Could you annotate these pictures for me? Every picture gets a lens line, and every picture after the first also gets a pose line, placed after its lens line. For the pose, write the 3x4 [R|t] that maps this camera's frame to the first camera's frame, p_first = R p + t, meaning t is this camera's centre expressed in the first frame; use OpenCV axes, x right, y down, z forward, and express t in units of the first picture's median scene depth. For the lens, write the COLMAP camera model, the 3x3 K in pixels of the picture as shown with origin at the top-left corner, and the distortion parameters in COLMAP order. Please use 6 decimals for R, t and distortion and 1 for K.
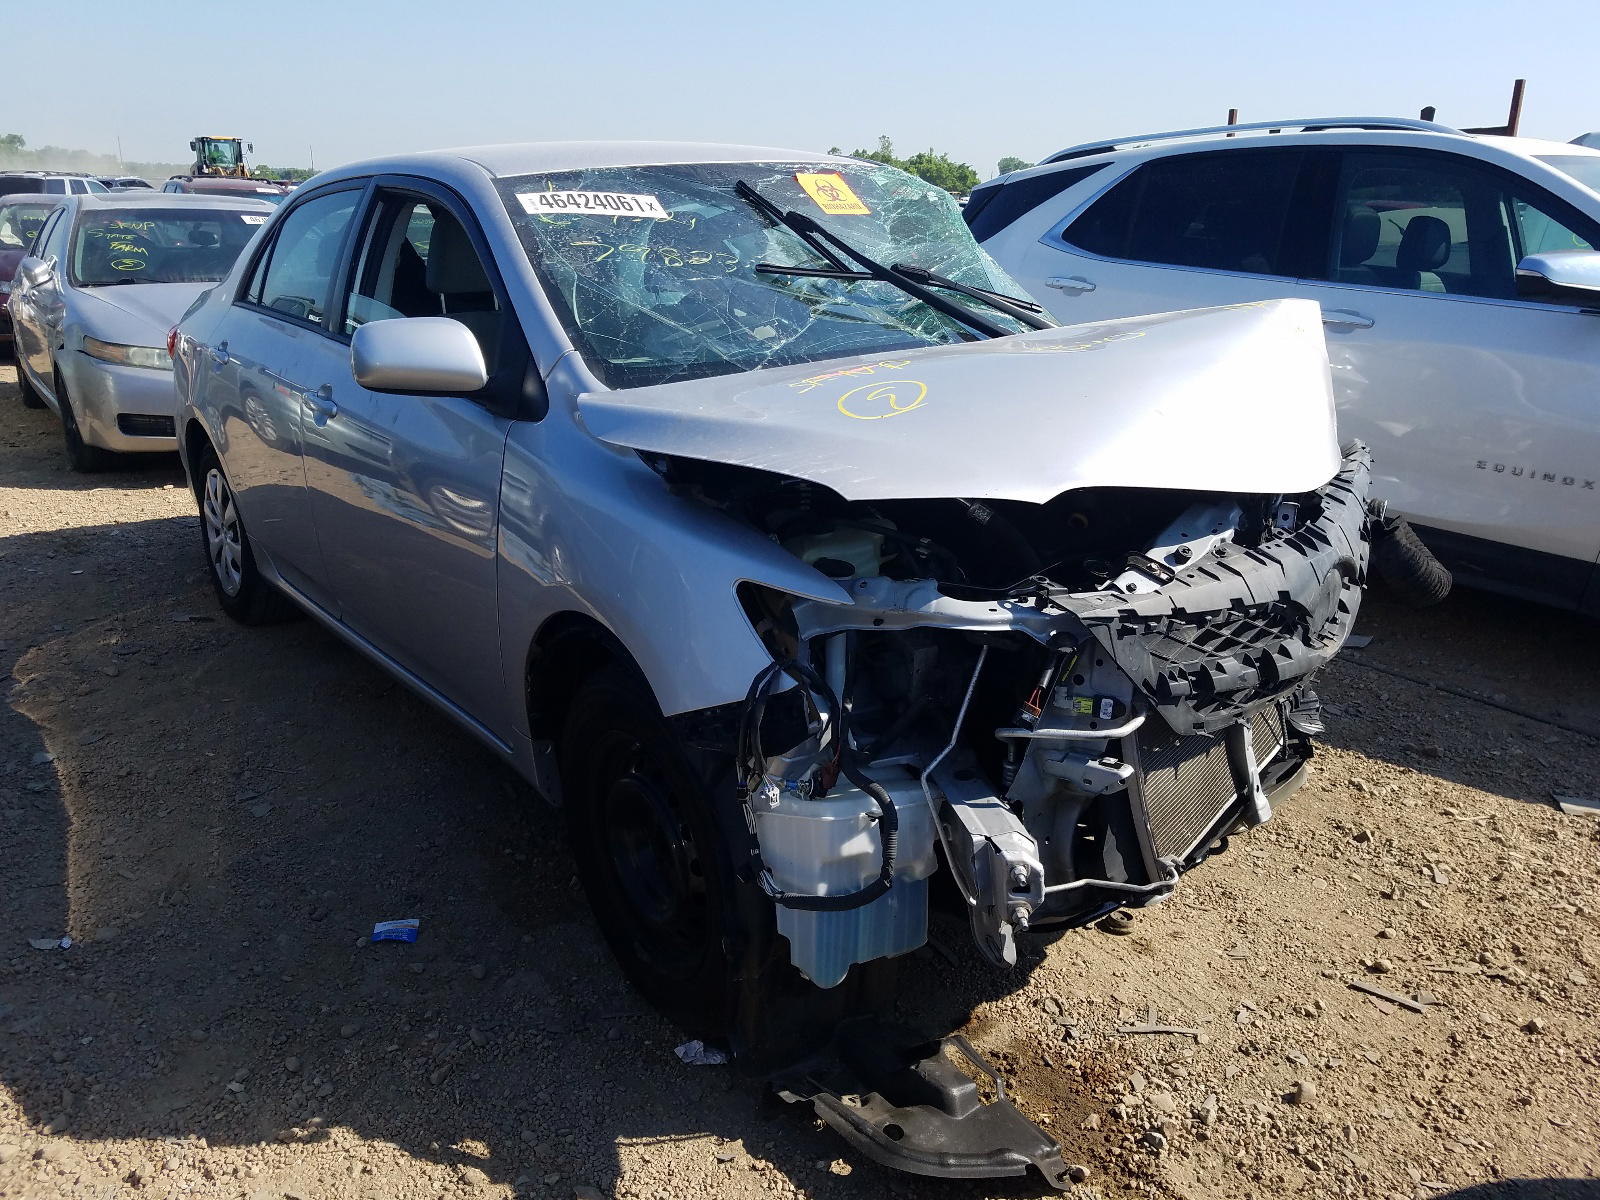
lens RADIAL K [[1249.8, 0, 789.2], [0, 1249.8, 564.2], [0, 0, 1]] dist [0.013140, -0.003062]
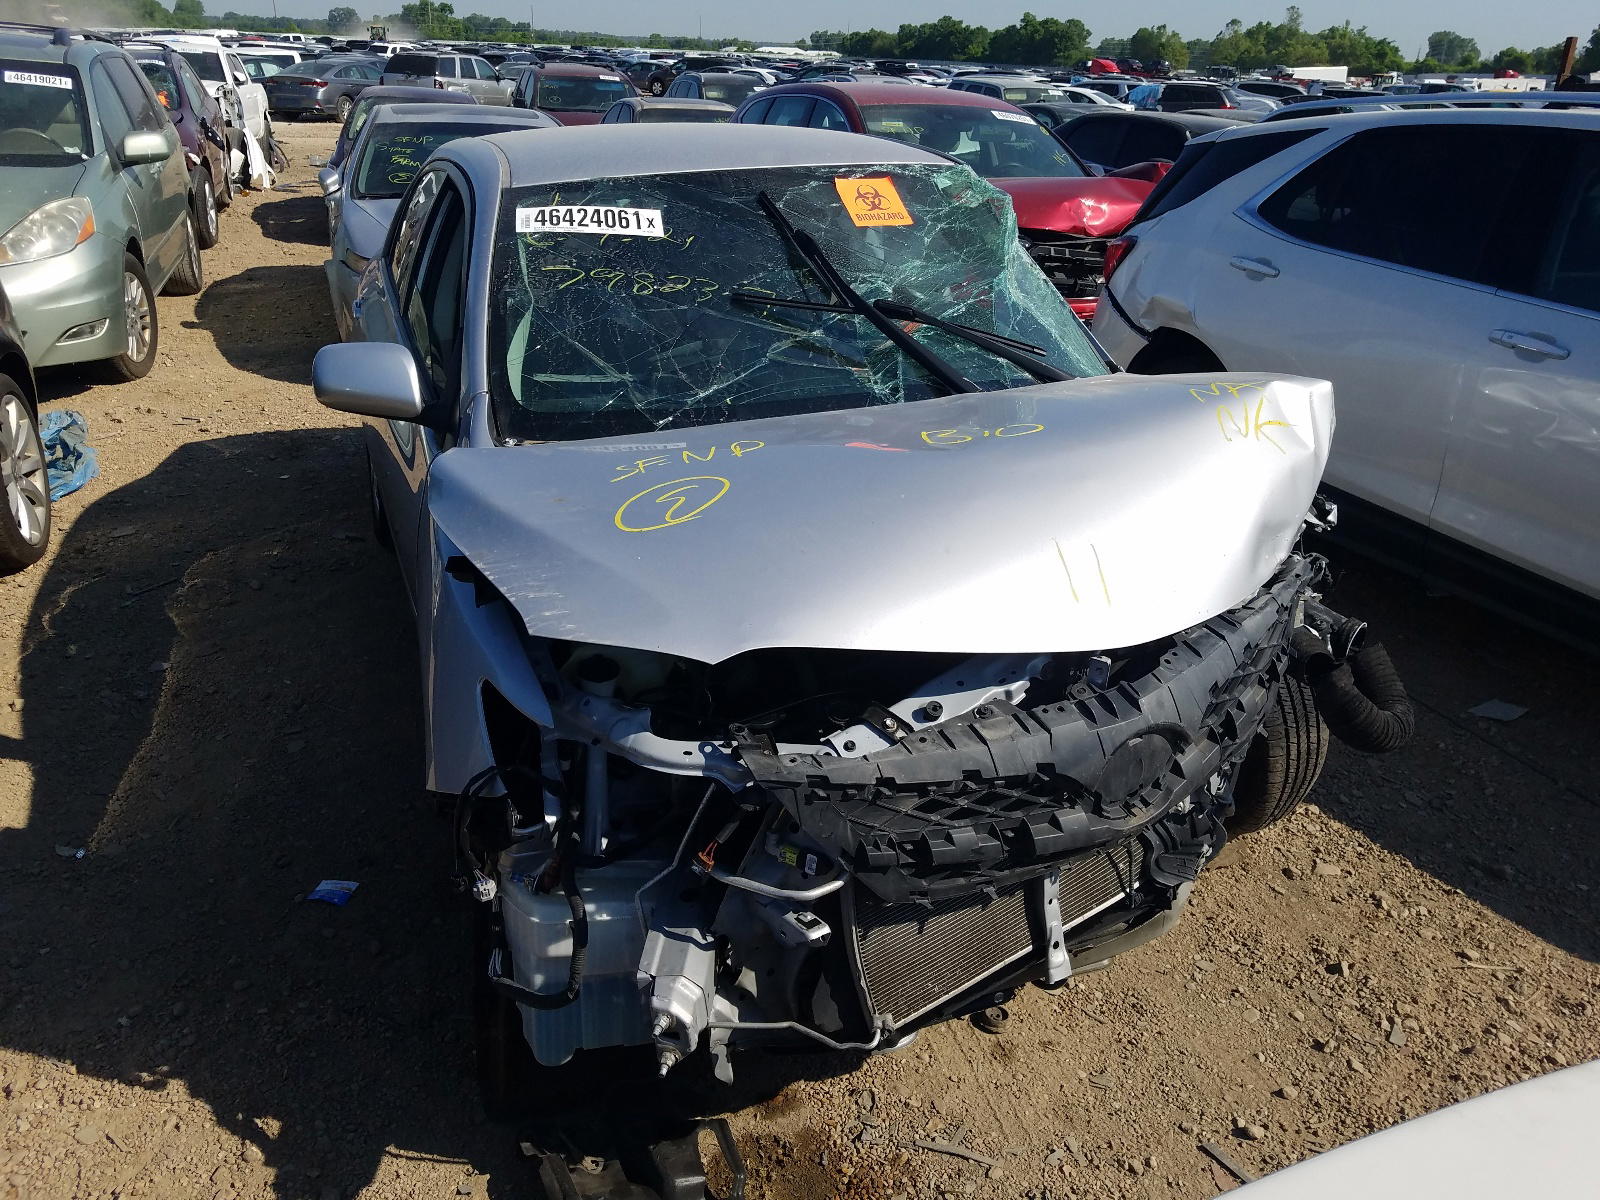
lens RADIAL K [[1243.4, 0, 800.9], [0, 1243.4, 563.7], [0, 0, 1]] dist [0.003917, 0.012136]
pose [[0.959591, 0.120454, -0.254315, 0.360940], [-0.095548, 0.989531, 0.108159, -0.169562], [0.264681, -0.079489, 0.961054, 0.072638]]
